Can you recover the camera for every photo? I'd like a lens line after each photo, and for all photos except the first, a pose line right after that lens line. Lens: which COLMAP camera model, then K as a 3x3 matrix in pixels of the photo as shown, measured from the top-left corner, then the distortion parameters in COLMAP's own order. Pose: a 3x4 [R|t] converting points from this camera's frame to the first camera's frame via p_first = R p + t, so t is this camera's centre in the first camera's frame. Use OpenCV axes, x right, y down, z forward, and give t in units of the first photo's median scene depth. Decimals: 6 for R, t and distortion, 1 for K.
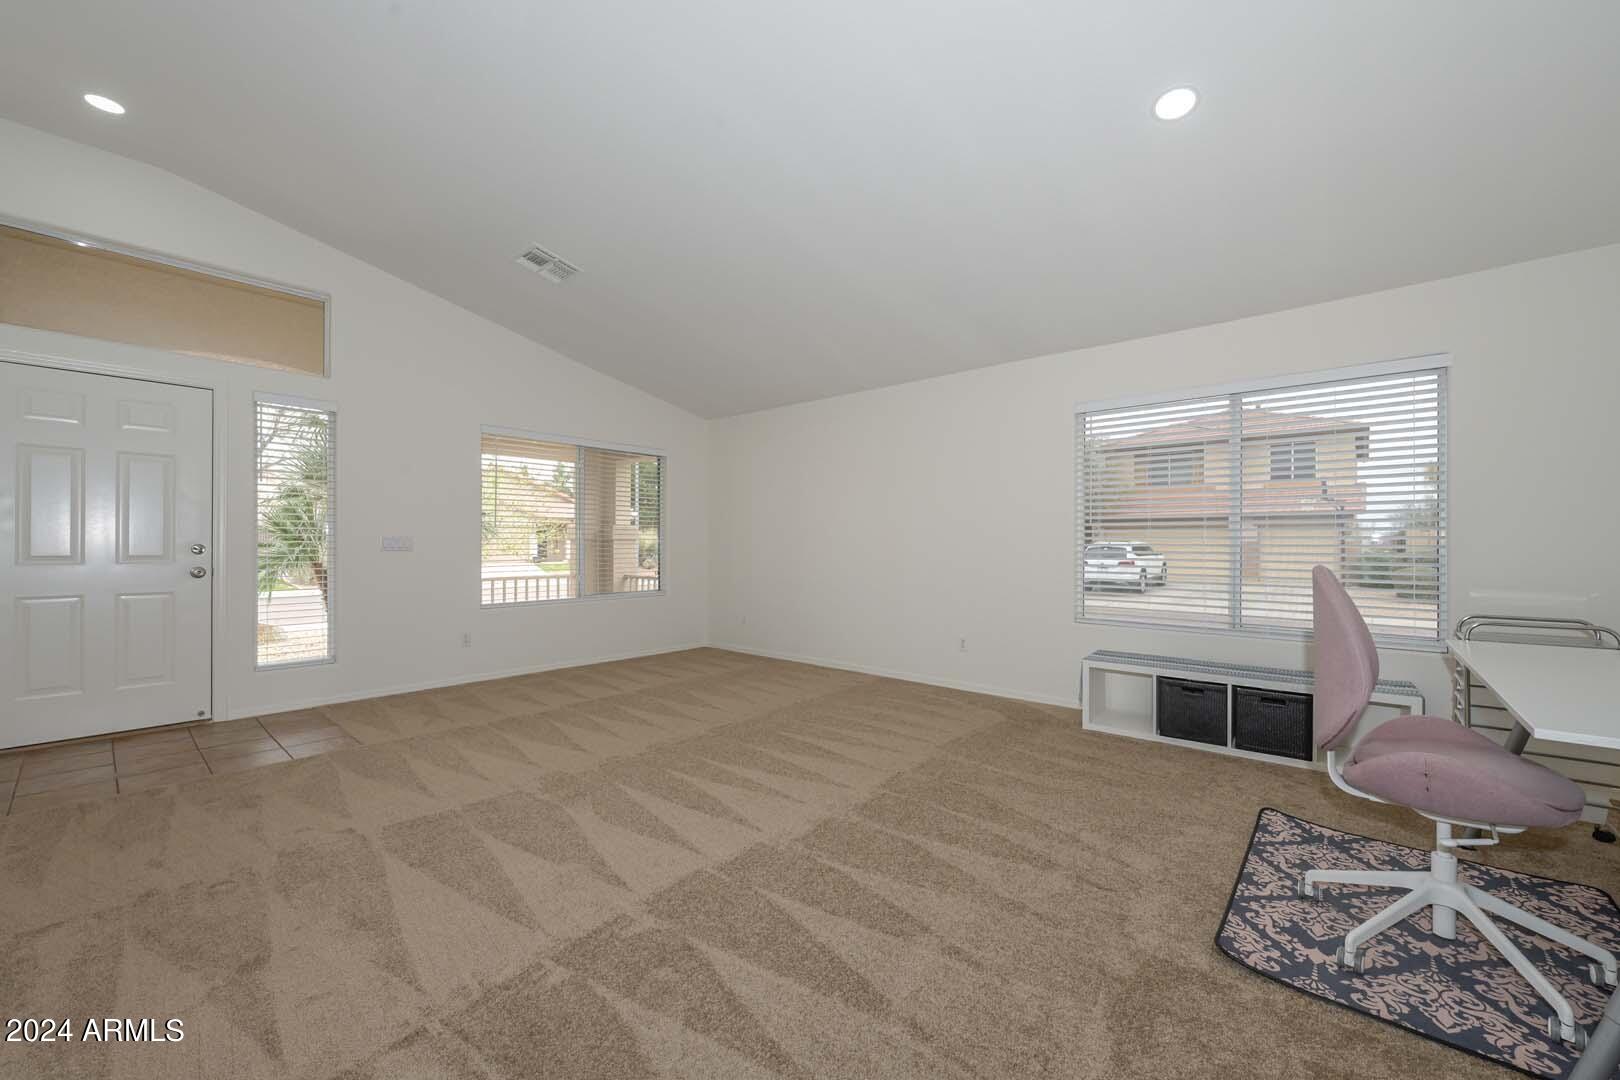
lens RADIAL K [[629.3, 0, 810.0], [0, 629.3, 540.0], [0, 0, 1]] dist [0.001128, 0.000060]
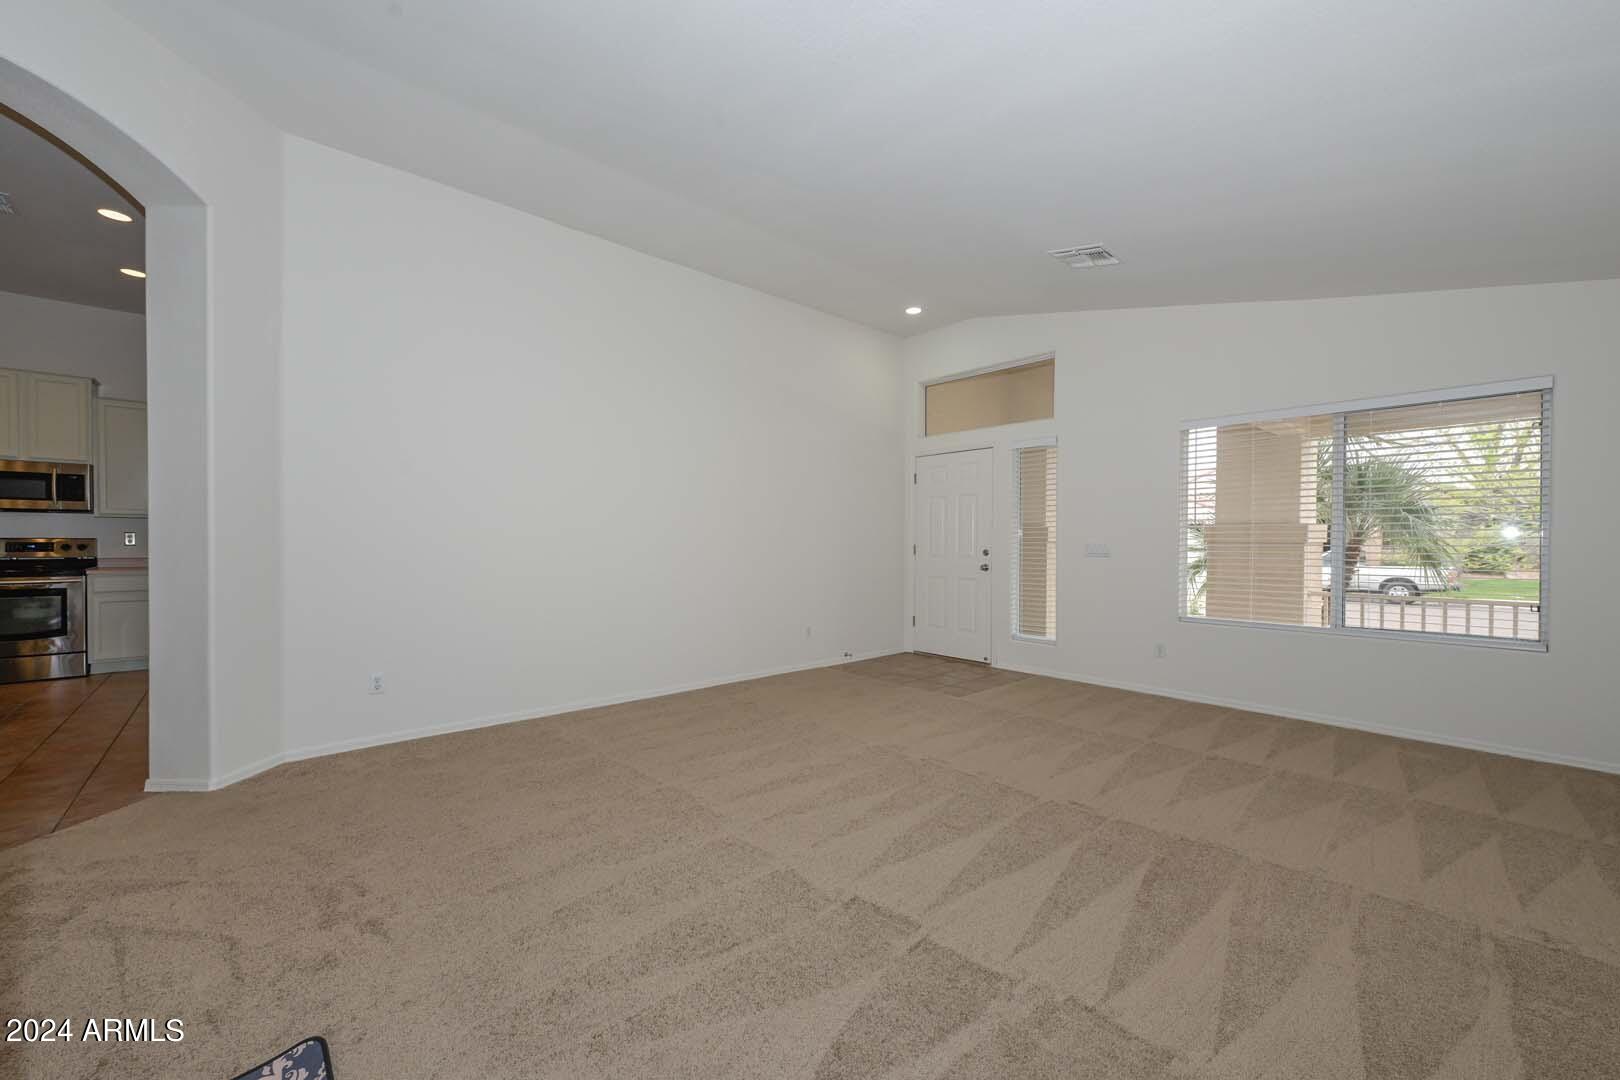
lens RADIAL K [[629.3, 0, 810.0], [0, 629.3, 540.0], [0, 0, 1]] dist [0.001128, 0.000060]
pose [[-0.125567, 0.006180, -0.992066, 0.576908], [0.010504, 0.999933, 0.004899, -0.025640], [0.992029, -0.009805, -0.125624, 0.712314]]
